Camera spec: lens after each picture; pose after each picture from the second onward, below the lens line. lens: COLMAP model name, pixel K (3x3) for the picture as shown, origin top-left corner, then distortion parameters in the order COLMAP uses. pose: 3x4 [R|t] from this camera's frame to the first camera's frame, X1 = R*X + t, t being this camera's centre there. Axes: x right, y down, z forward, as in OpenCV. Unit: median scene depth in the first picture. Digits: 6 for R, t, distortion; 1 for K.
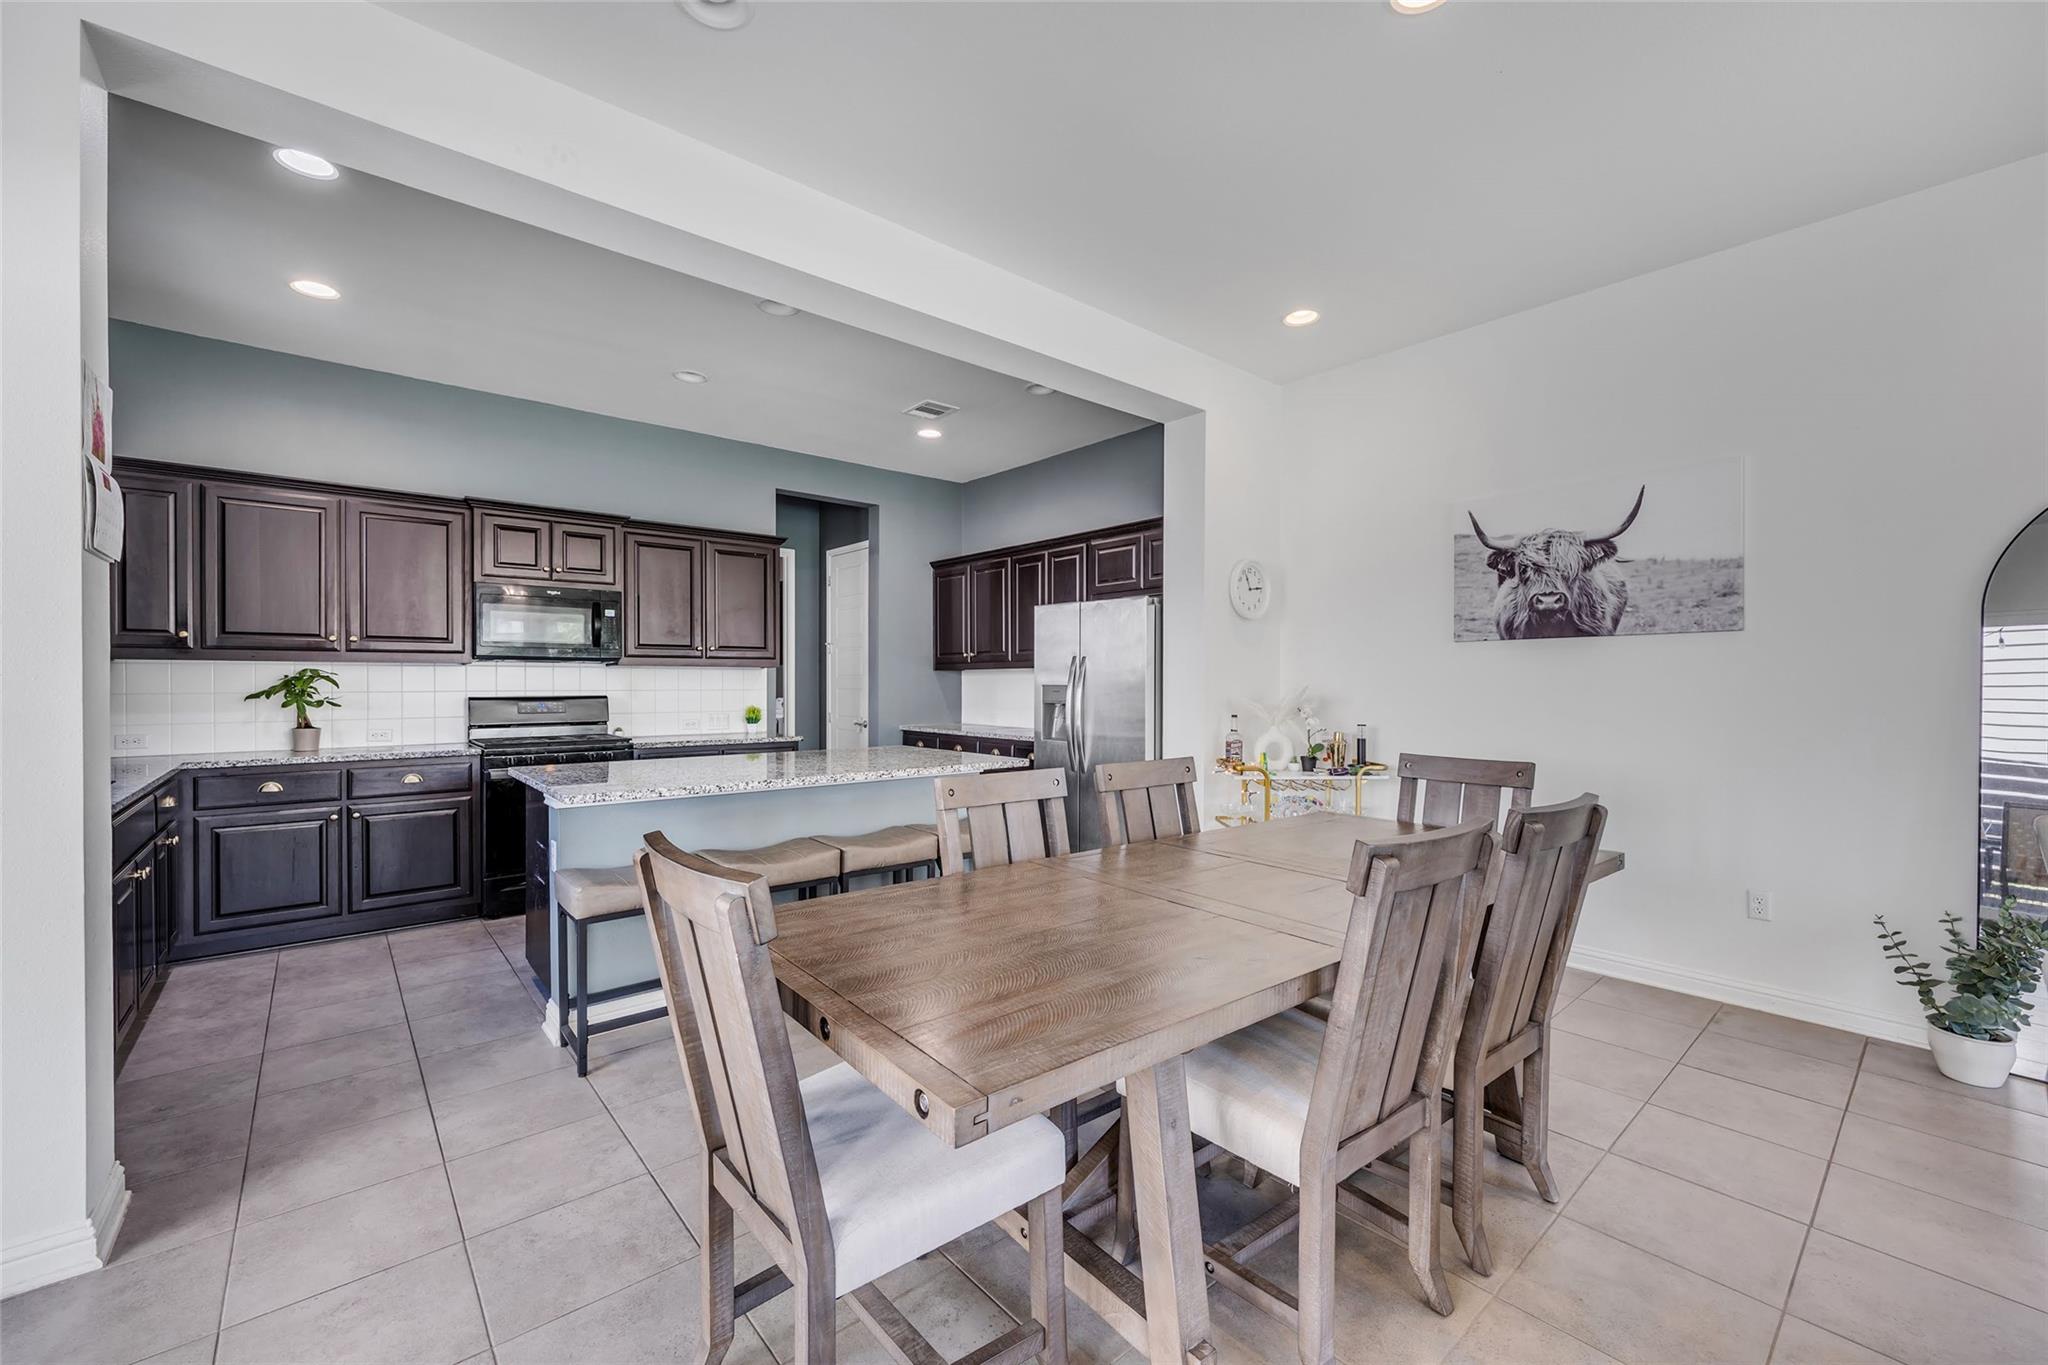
lens RADIAL K [[819.9, 0, 1029.2], [0, 819.9, 685.9], [0, 0, 1]] dist [-0.000922, 0.000916]
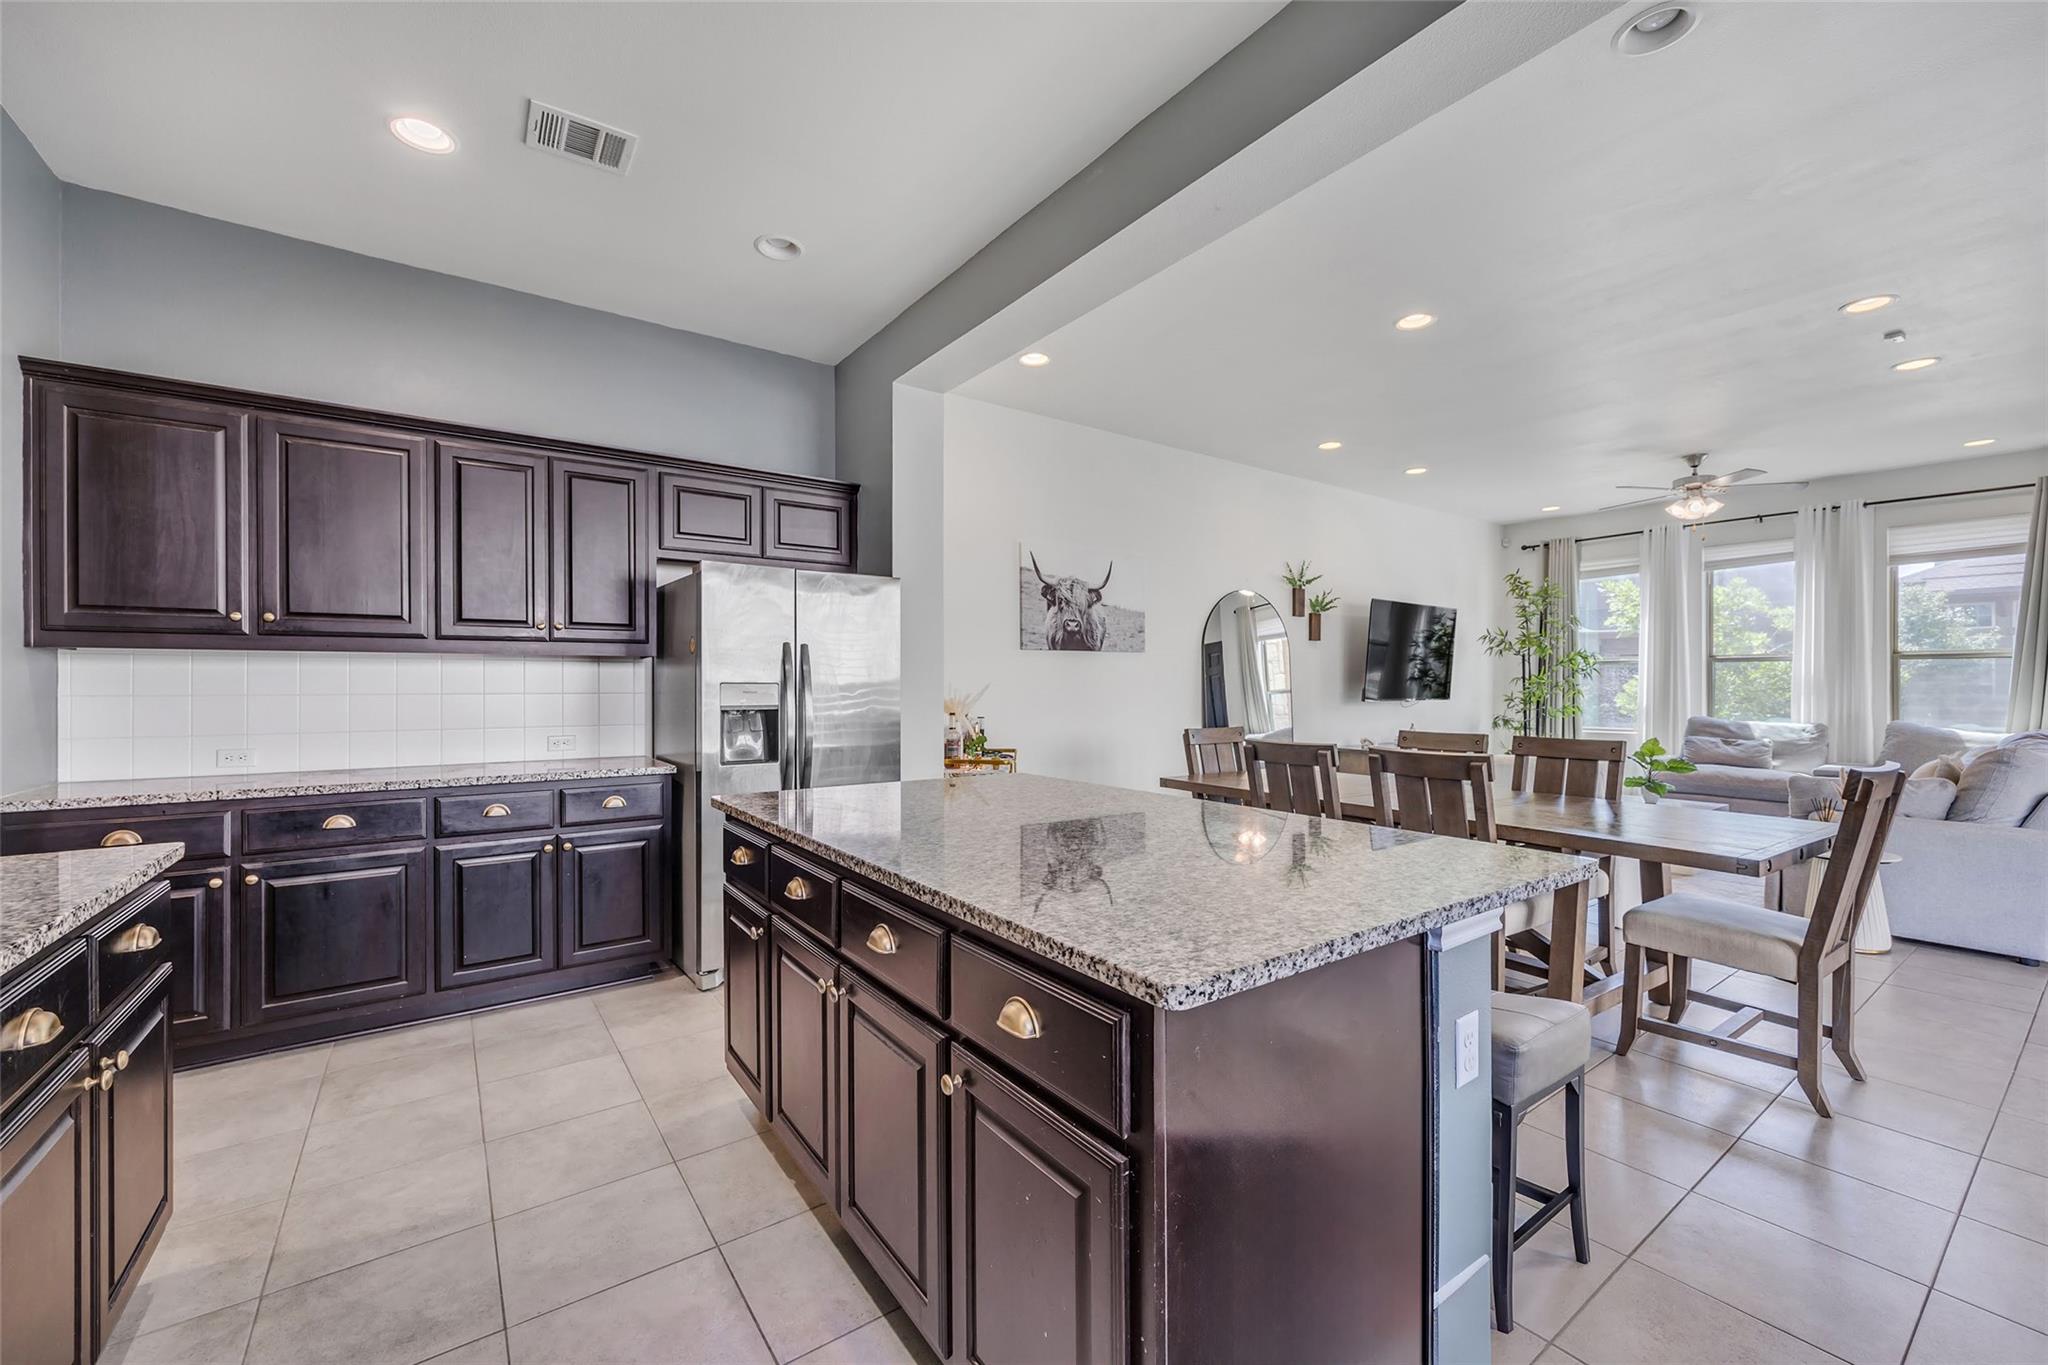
lens RADIAL K [[819.9, 0, 1025.3], [0, 819.9, 686.1], [0, 0, 1]] dist [-0.000922, 0.000916]
pose [[0.088459, -0.002881, 0.996076, -0.739225], [0.004596, 0.999986, 0.002484, 0.001346], [-0.996069, 0.004358, 0.088471, 0.840291]]
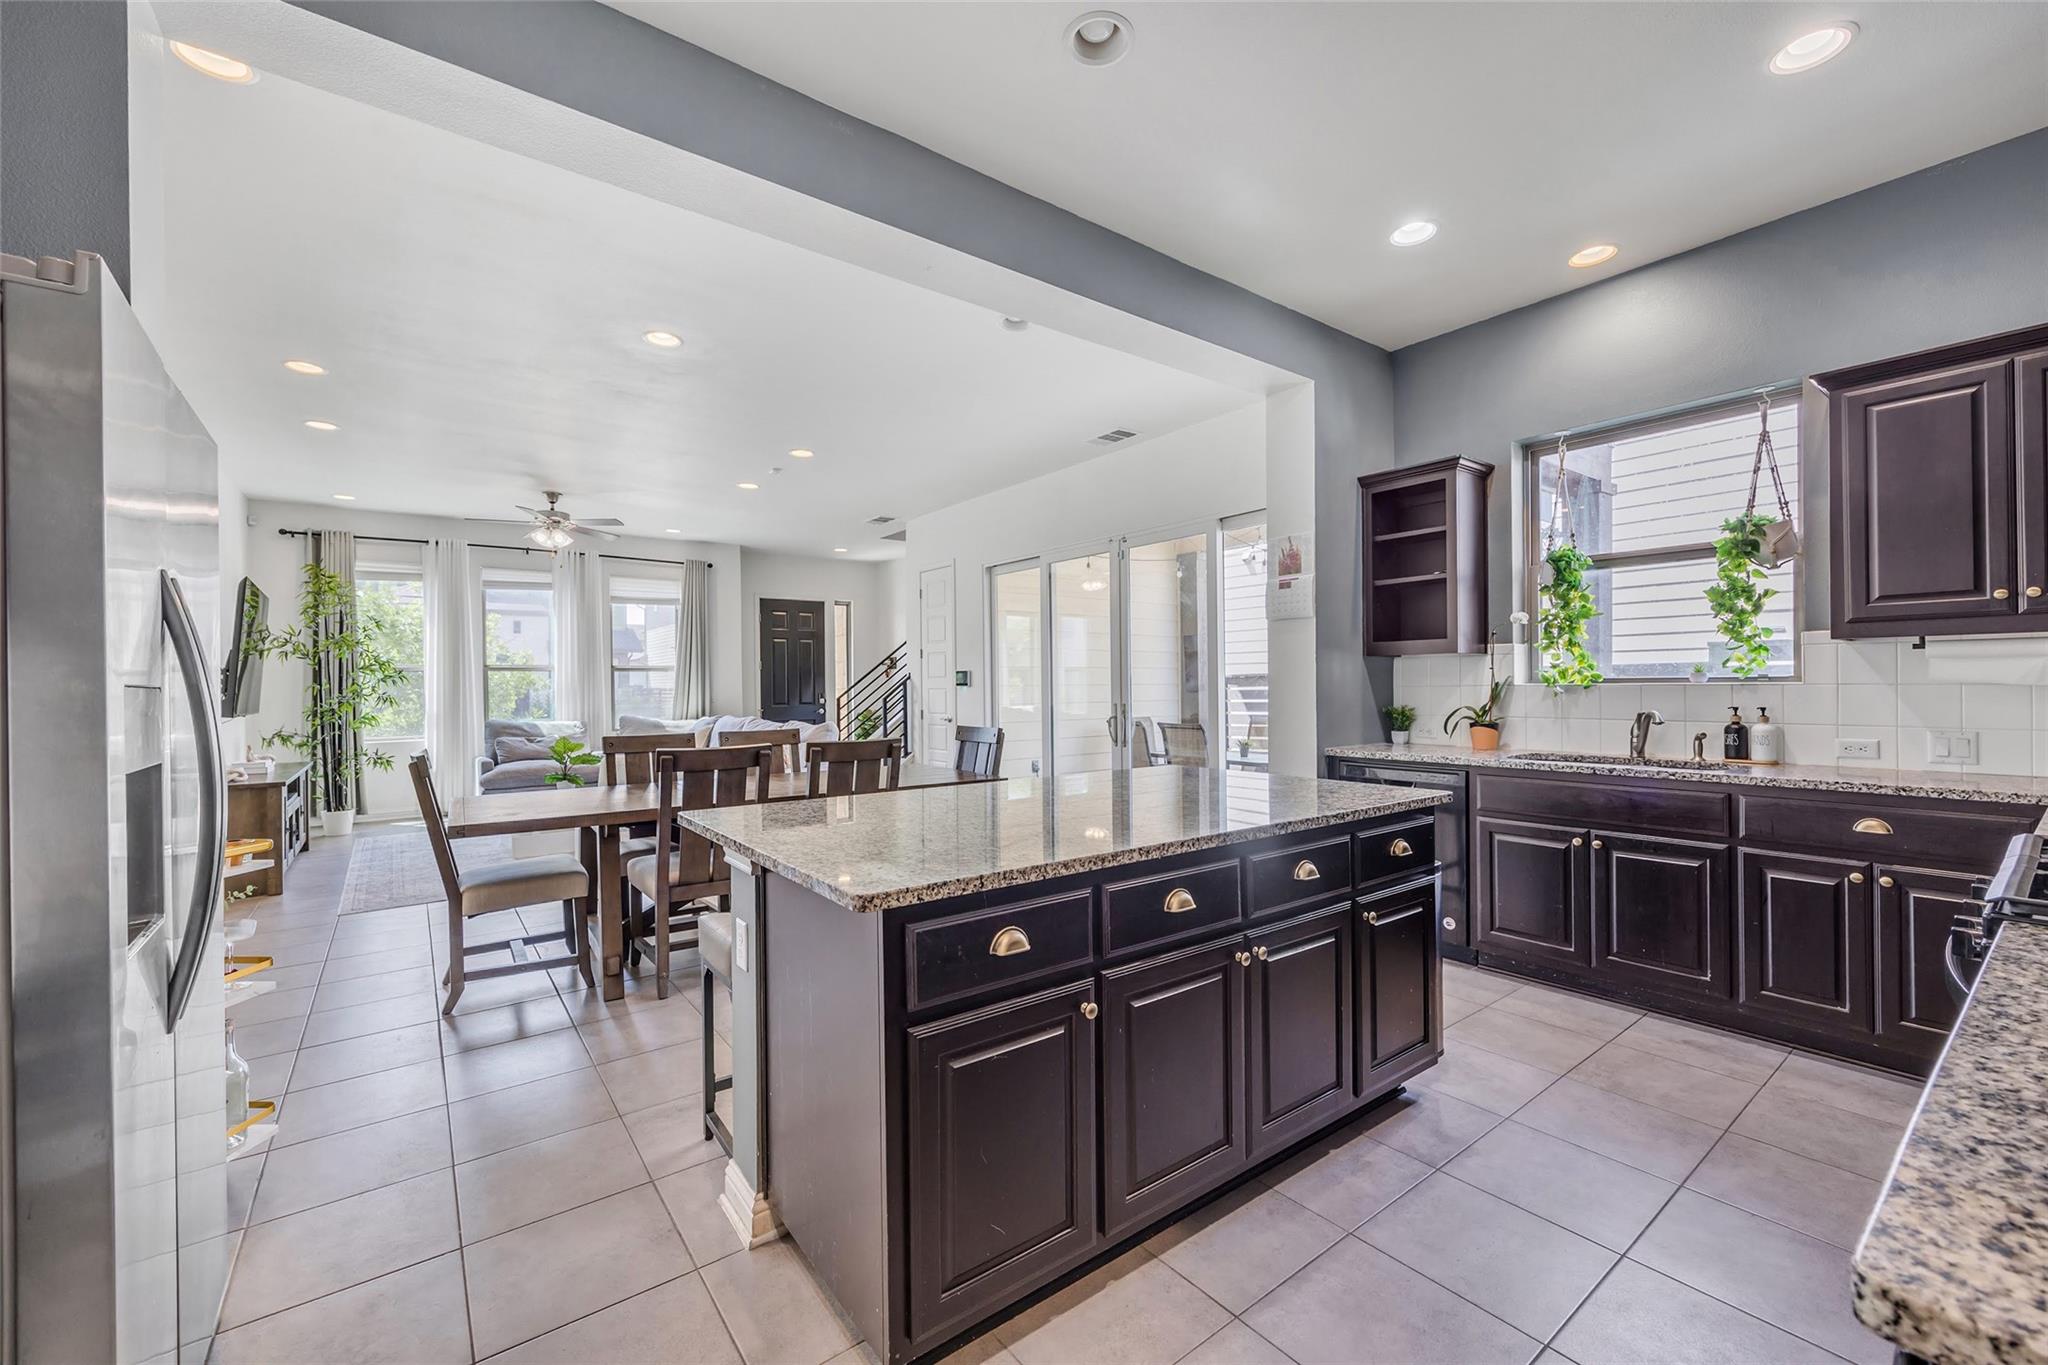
lens RADIAL K [[819.9, 0, 1029.4], [0, 819.9, 684.7], [0, 0, 1]] dist [-0.000922, 0.000916]
pose [[-0.997918, 0.010679, 0.063612, -0.258619], [0.010994, 0.999929, 0.004602, -0.001099], [-0.063559, 0.005292, -0.997964, 1.421693]]
